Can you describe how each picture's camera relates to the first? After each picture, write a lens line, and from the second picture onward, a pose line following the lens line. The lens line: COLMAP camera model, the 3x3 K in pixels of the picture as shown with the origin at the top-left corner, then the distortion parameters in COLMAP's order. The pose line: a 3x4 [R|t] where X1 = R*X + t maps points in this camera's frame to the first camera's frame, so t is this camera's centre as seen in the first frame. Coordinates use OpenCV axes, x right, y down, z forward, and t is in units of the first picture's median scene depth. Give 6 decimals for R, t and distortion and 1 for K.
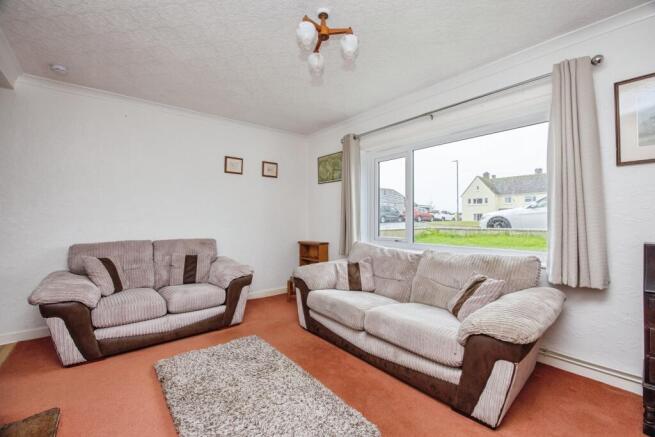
lens RADIAL K [[276.9, 0, 328.0], [0, 276.9, 215.8], [0, 0, 1]] dist [-0.000193, 0.000024]
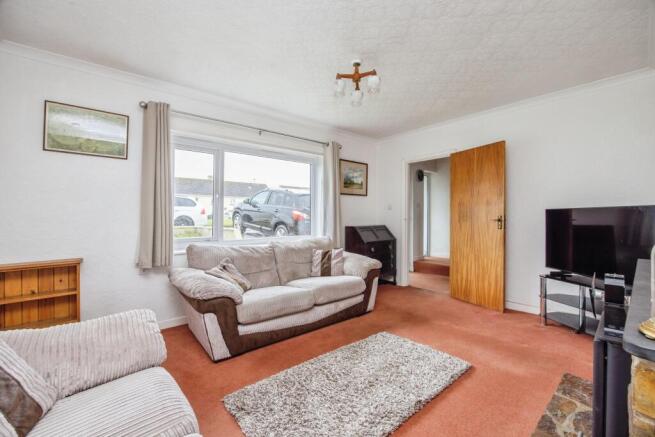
lens RADIAL K [[276.9, 0, 328.0], [0, 276.9, 215.8], [0, 0, 1]] dist [-0.000193, 0.000024]
pose [[0.001084, -0.008887, 0.999960, -1.148693], [-0.020772, 0.999745, 0.008908, -0.014333], [-0.999784, -0.020781, 0.000899, 0.949549]]
